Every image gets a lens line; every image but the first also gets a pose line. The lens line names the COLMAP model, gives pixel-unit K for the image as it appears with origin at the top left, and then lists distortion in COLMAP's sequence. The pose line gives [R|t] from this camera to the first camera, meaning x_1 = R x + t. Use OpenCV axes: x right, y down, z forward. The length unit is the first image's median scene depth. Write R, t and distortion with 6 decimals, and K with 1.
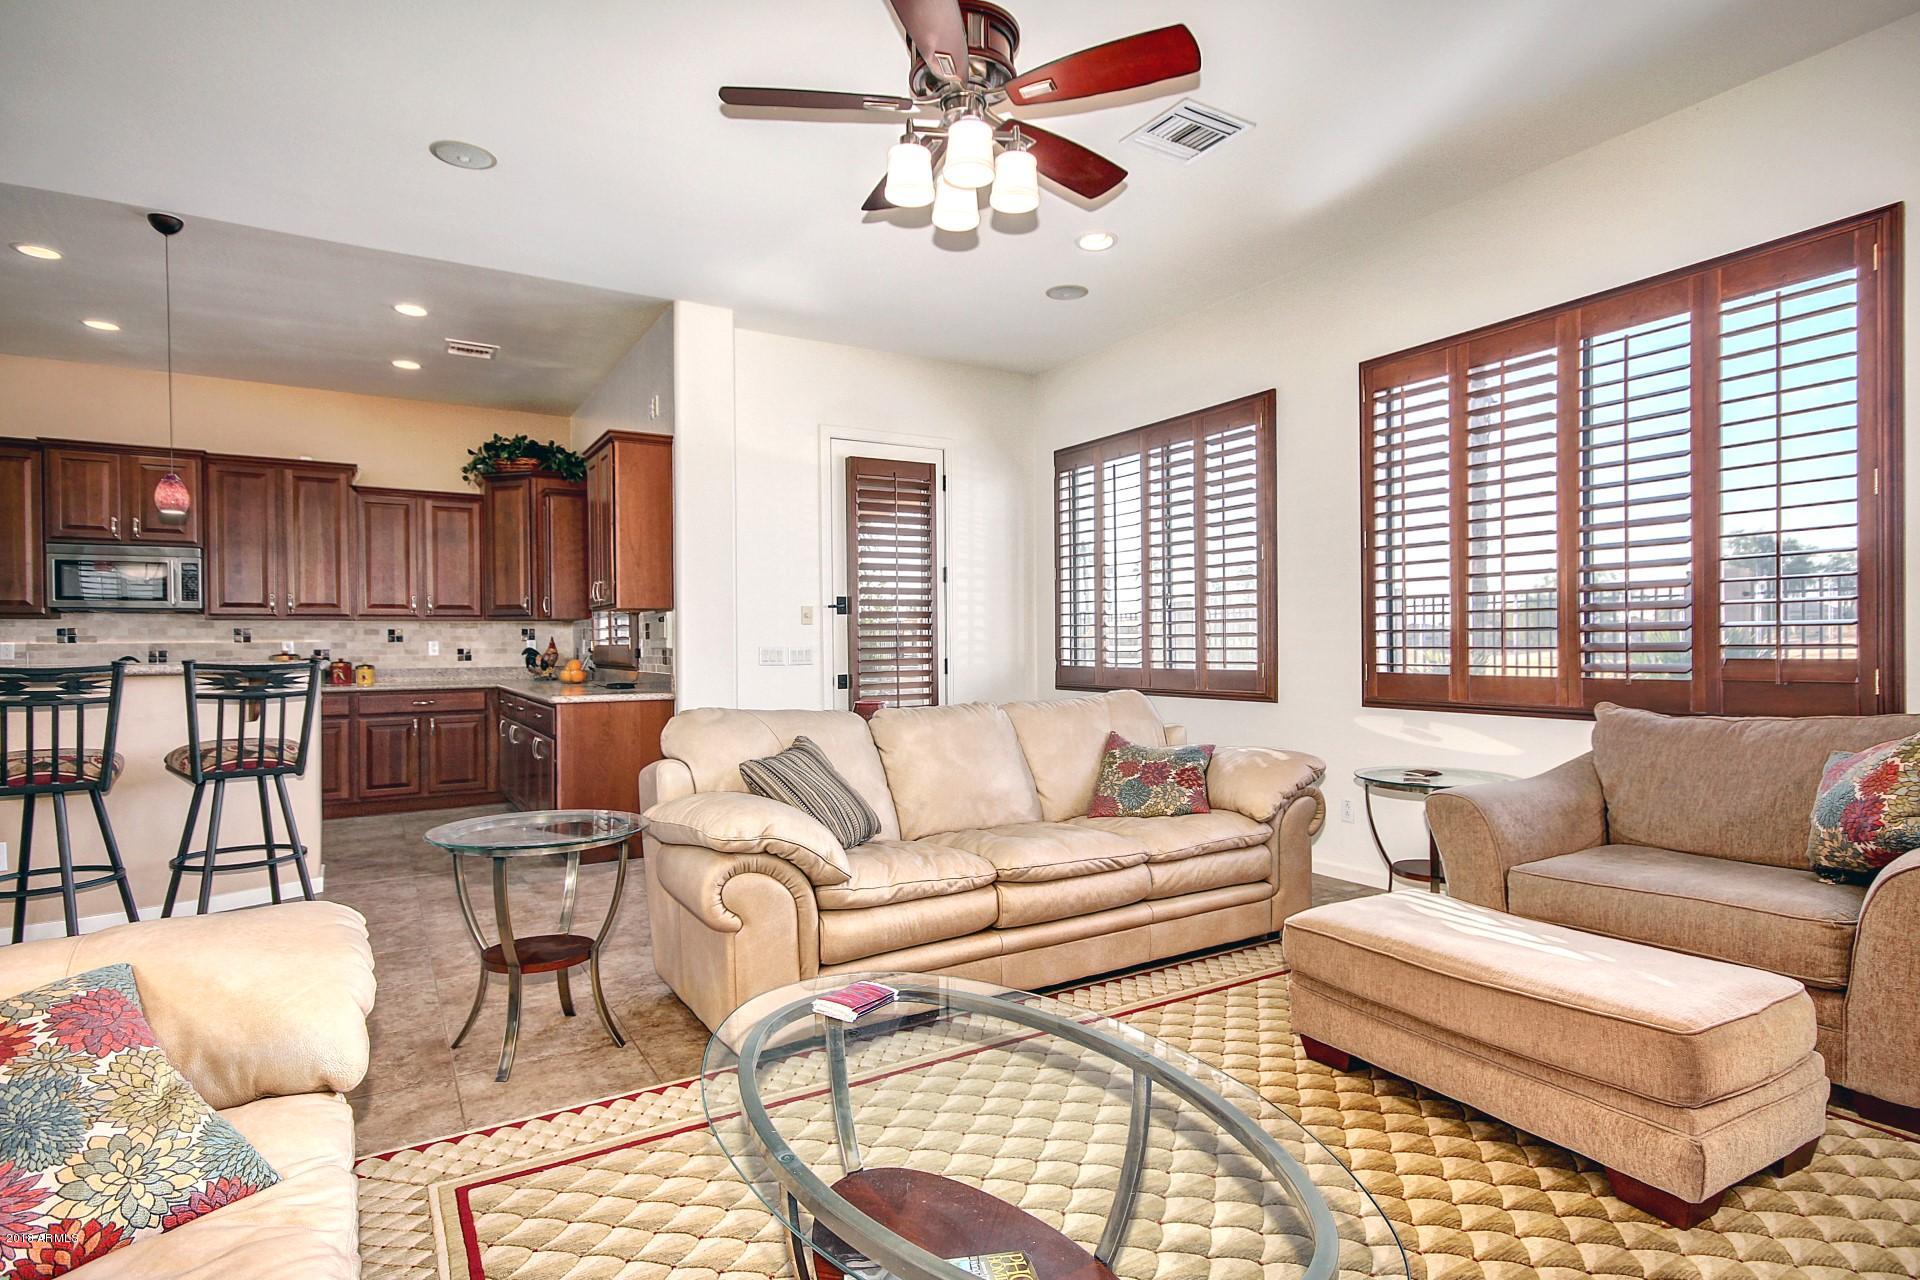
lens RADIAL K [[955.9, 0, 941.2], [0, 955.9, 651.4], [0, 0, 1]] dist [0.011926, -0.000428]
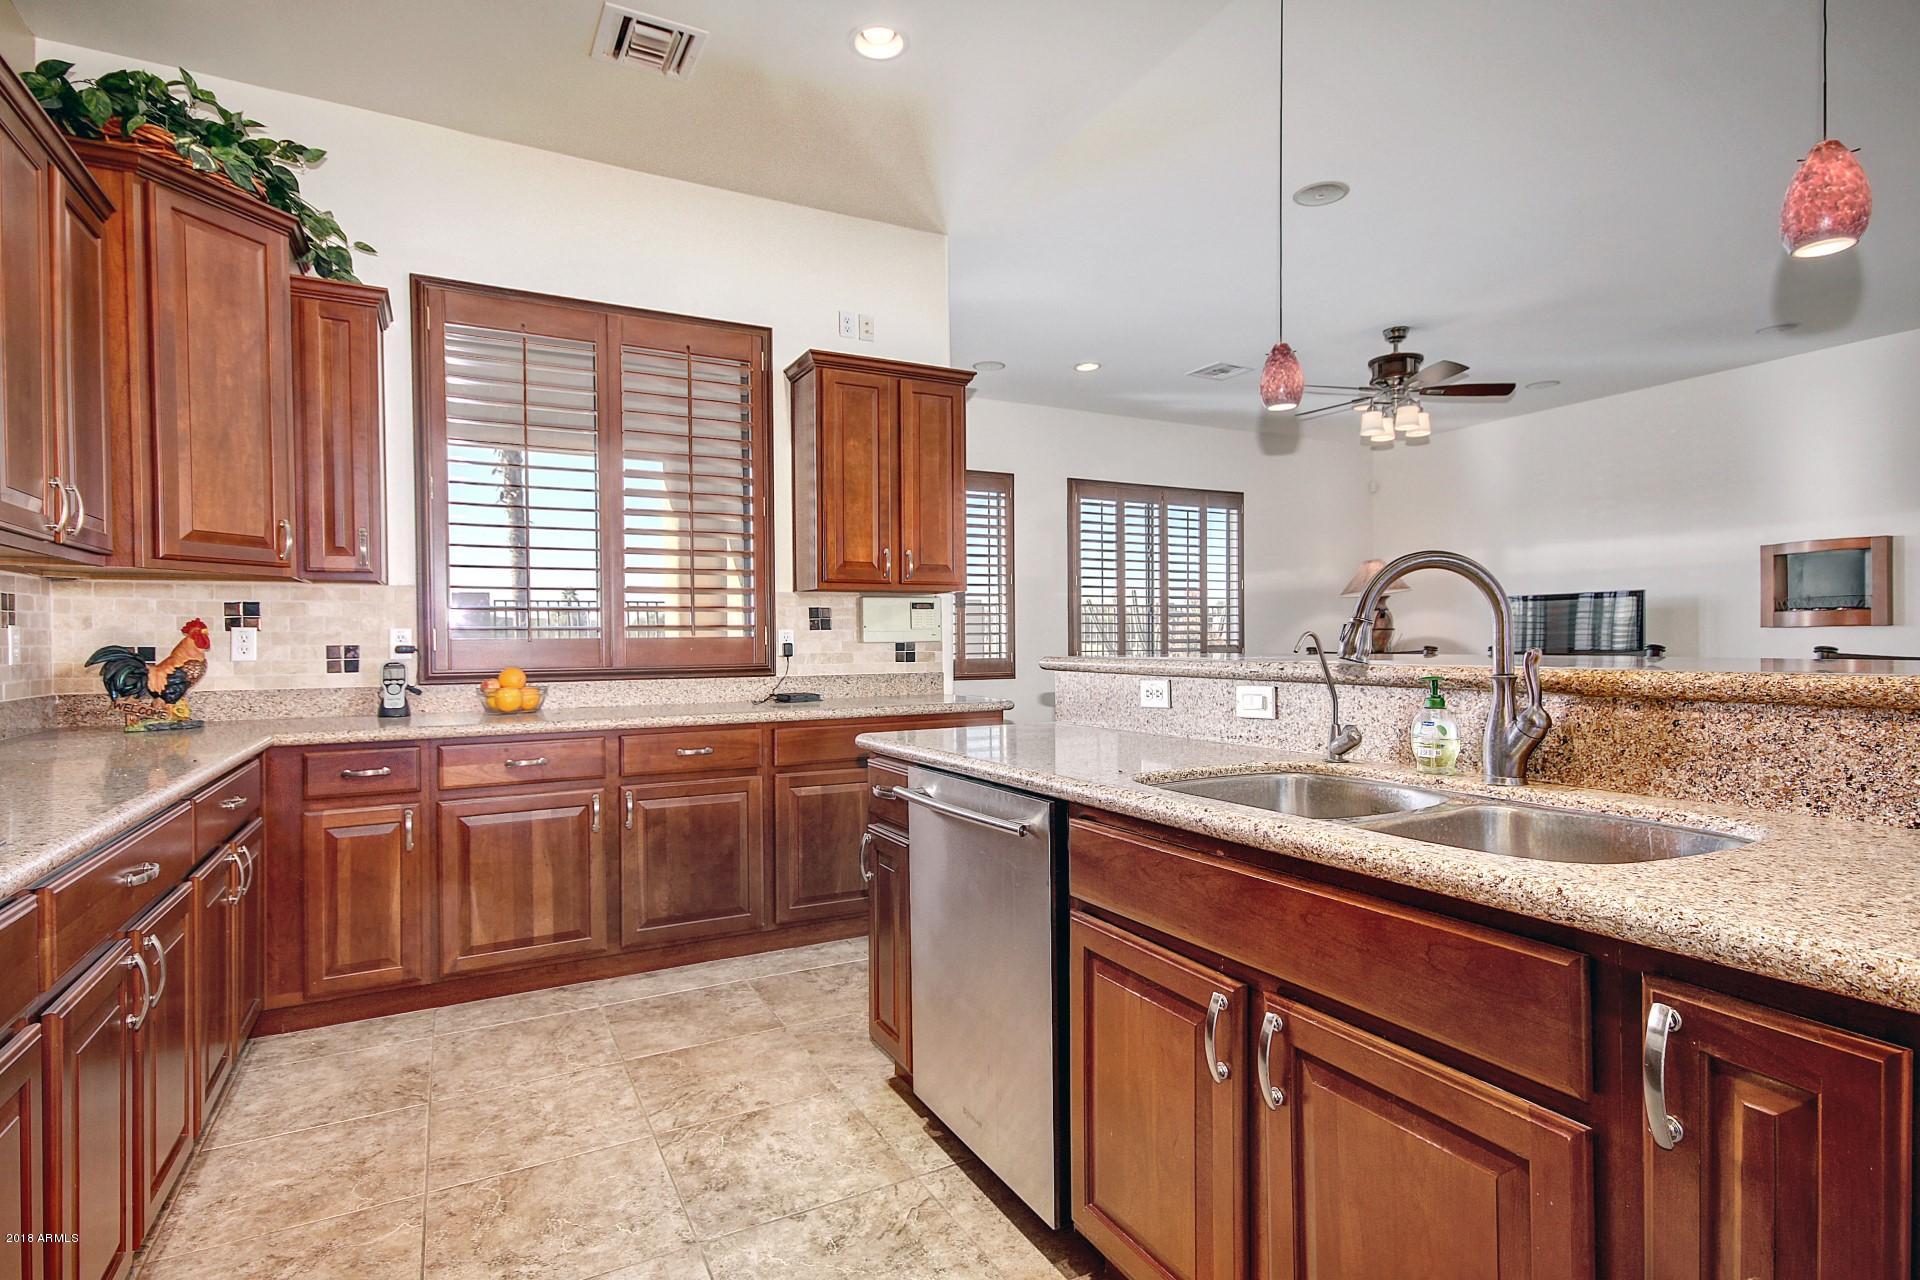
lens RADIAL K [[955.9, 0, 971.2], [0, 955.9, 649.6], [0, 0, 1]] dist [0.011926, -0.000428]
pose [[0.063475, -0.003423, 0.997978, -0.857748], [0.015300, 0.999880, 0.002456, 0.001771], [-0.997866, 0.015113, 0.063520, 0.706384]]
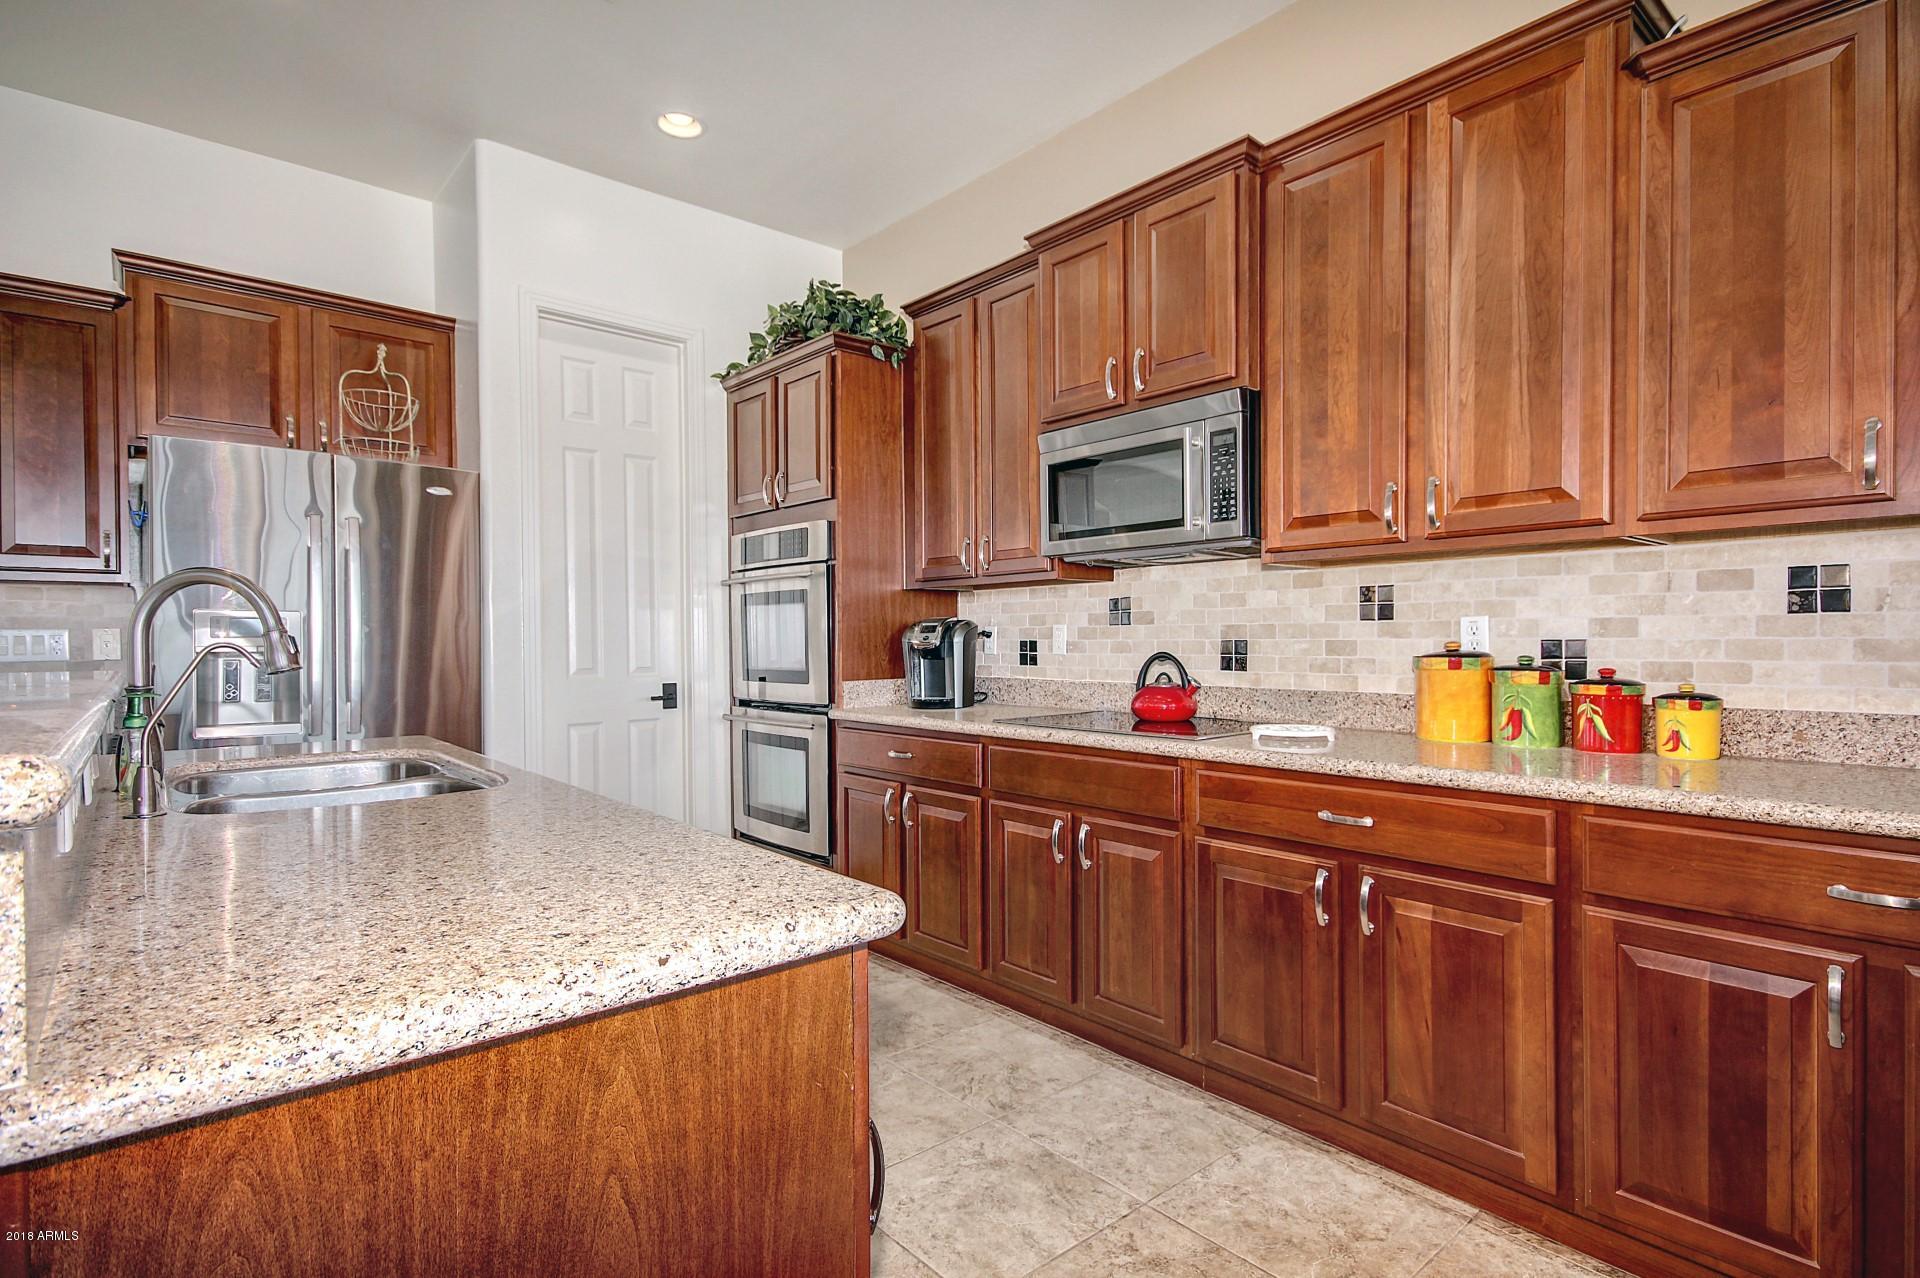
lens RADIAL K [[955.9, 0, 999.3], [0, 955.9, 647.0], [0, 0, 1]] dist [0.011926, -0.000428]
pose [[0.181850, 0.011973, -0.983253, -0.363118], [-0.002648, 0.999928, 0.011686, -0.002926], [0.983323, 0.000478, 0.181868, 0.763532]]
